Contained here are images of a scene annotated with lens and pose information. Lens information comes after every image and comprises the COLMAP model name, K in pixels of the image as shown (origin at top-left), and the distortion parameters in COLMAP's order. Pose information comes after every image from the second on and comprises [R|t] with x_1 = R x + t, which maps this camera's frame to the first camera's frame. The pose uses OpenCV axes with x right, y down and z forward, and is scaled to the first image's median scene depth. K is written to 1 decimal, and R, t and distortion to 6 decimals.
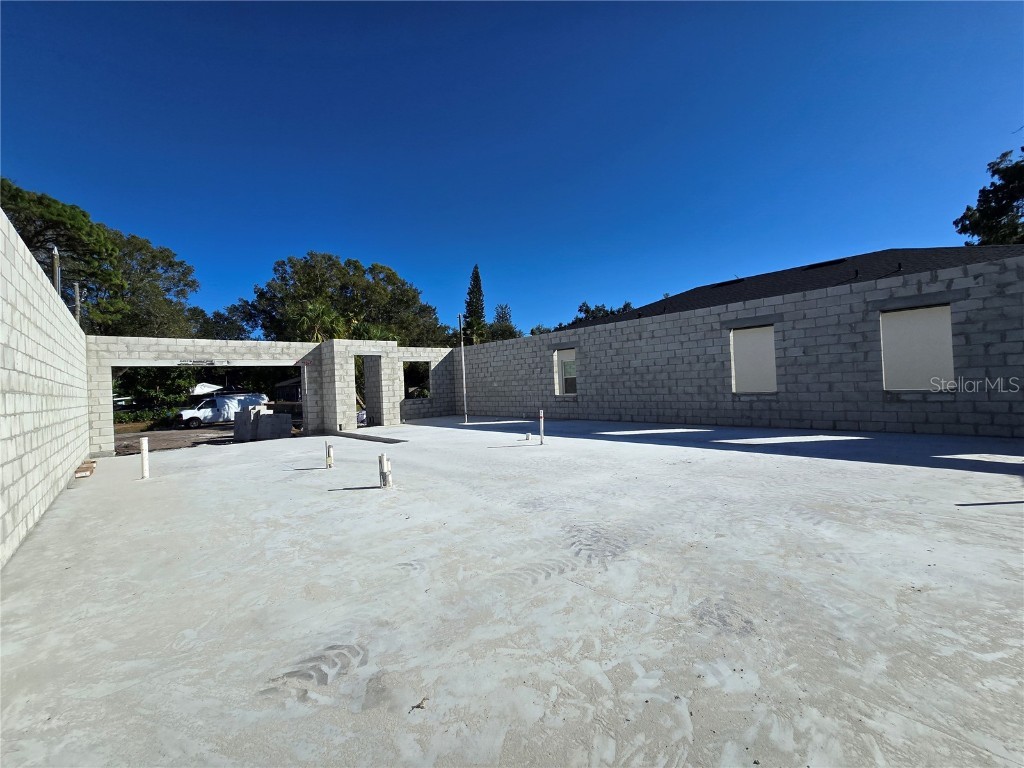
lens RADIAL K [[419.0, 0, 514.6], [0, 419.0, 379.7], [0, 0, 1]] dist [-0.003825, 0.000735]
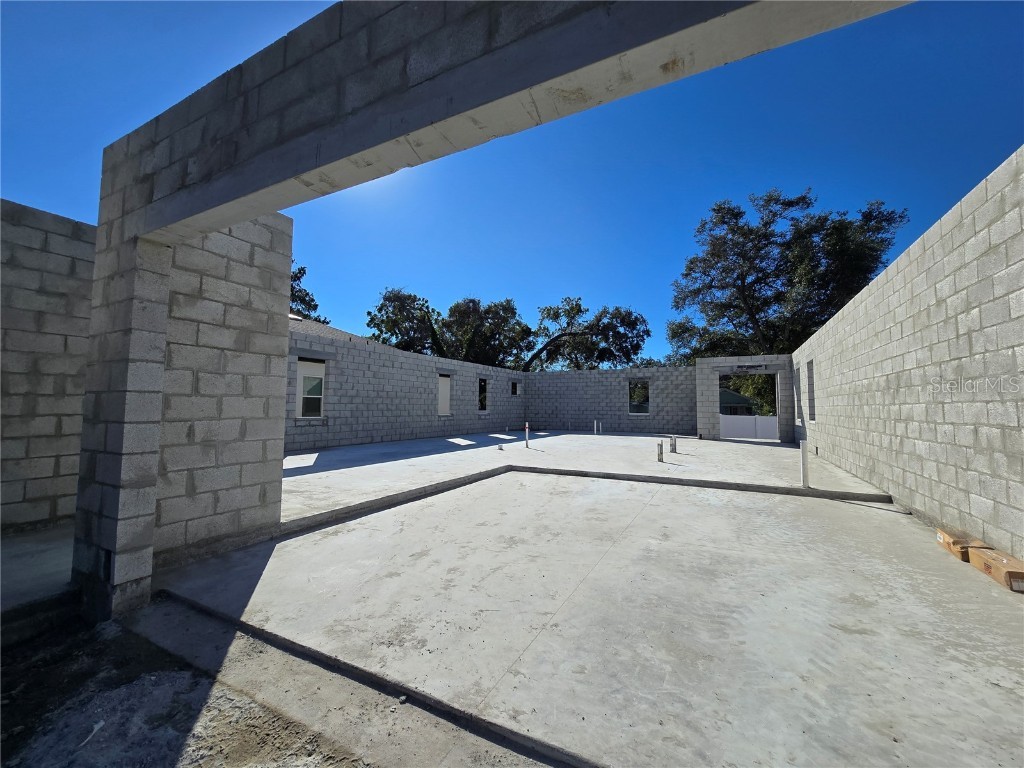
lens RADIAL K [[418.2, 0, 515.2], [0, 418.2, 378.6], [0, 0, 1]] dist [-0.003568, -0.000079]
pose [[-0.340960, 0.107050, 0.933963, -0.857509], [-0.001646, 0.993426, -0.114467, 0.061895], [-0.940076, -0.040566, -0.338543, 1.061932]]
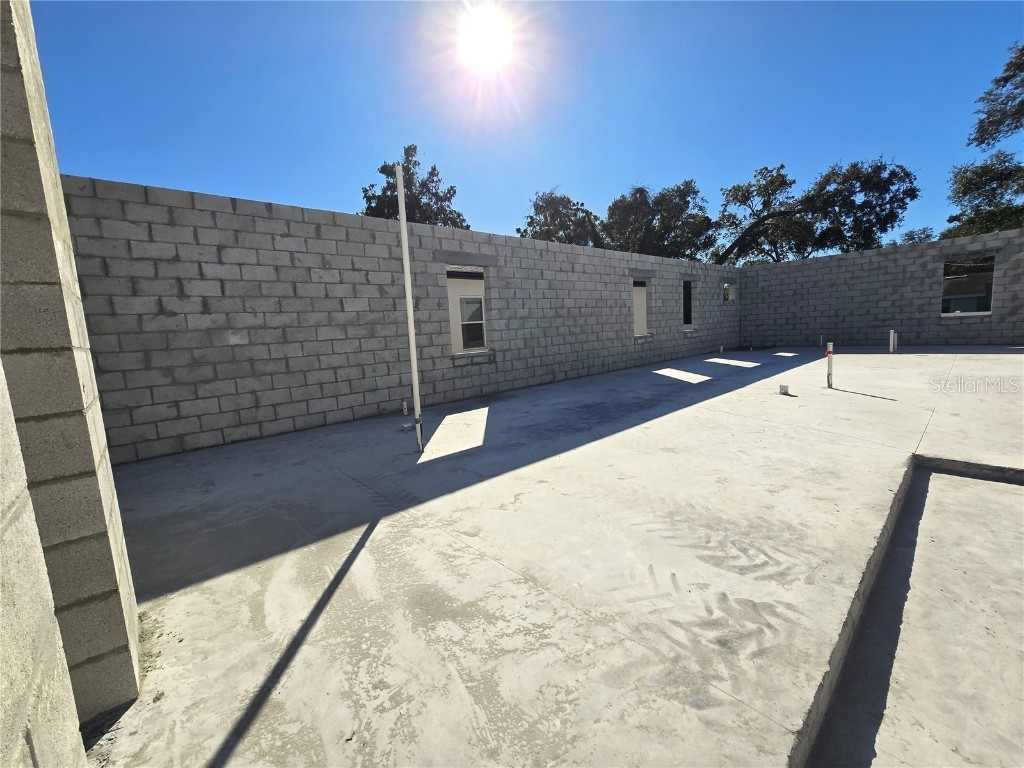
lens RADIAL K [[418.2, 0, 515.2], [0, 418.2, 378.6], [0, 0, 1]] dist [-0.003568, -0.000079]
pose [[0.011387, -0.073112, 0.997259, -0.486786], [0.048989, 0.996167, 0.072473, 0.039188], [-0.998734, 0.048029, 0.014925, 1.096375]]
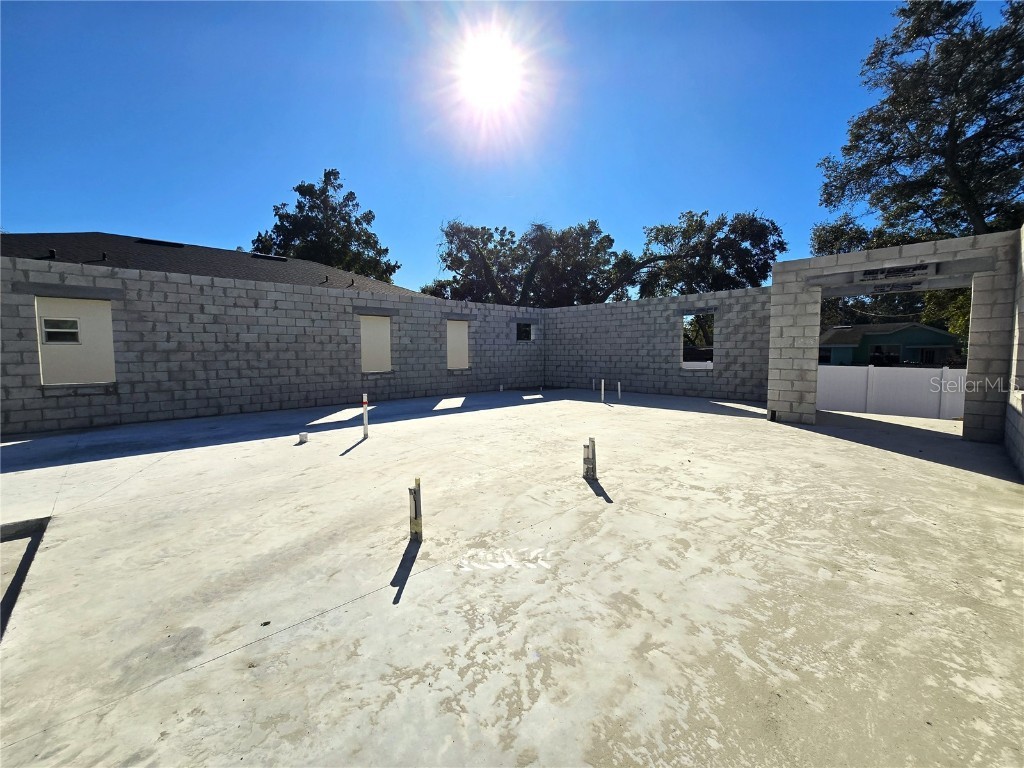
lens RADIAL K [[419.0, 0, 514.6], [0, 419.0, 379.7], [0, 0, 1]] dist [-0.003825, 0.000735]
pose [[-0.019358, -0.022351, 0.999563, -0.501579], [-0.003789, 0.999745, 0.022282, 0.020254], [-0.999805, -0.003356, -0.019438, 0.520868]]
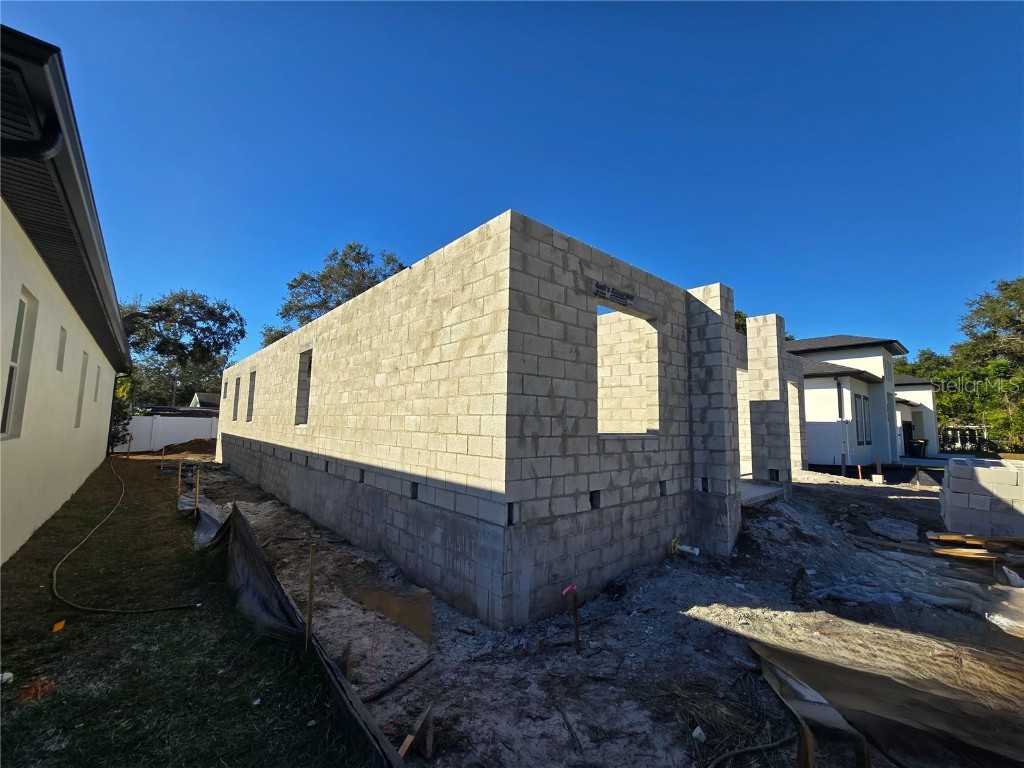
lens RADIAL K [[418.2, 0, 515.2], [0, 418.2, 378.6], [0, 0, 1]] dist [-0.003568, -0.000079]
pose [[-0.999418, 0.029112, 0.017800, -0.233144], [0.026858, 0.992902, -0.115864, 0.057366], [-0.021047, -0.115319, -0.993106, 1.897275]]
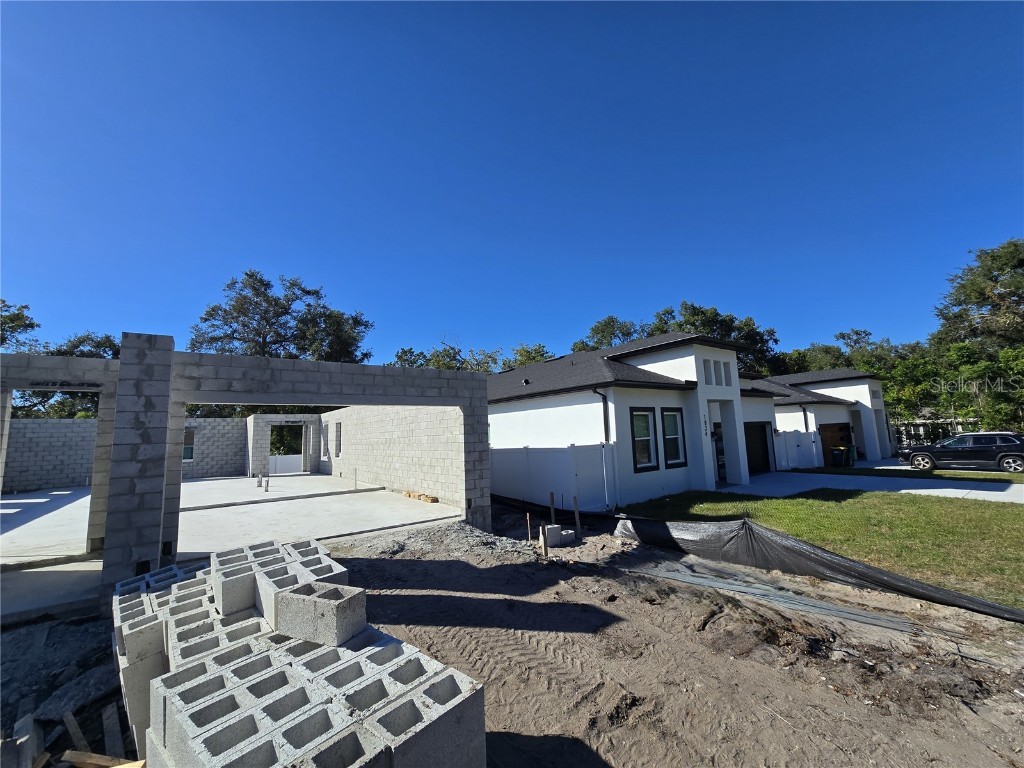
lens RADIAL K [[418.2, 0, 515.2], [0, 418.2, 378.6], [0, 0, 1]] dist [-0.003568, -0.000079]
pose [[-0.991419, 0.095849, 0.088884, -1.045488], [0.082040, 0.985614, -0.147765, 0.042437], [-0.101769, -0.139205, -0.985020, 1.655594]]
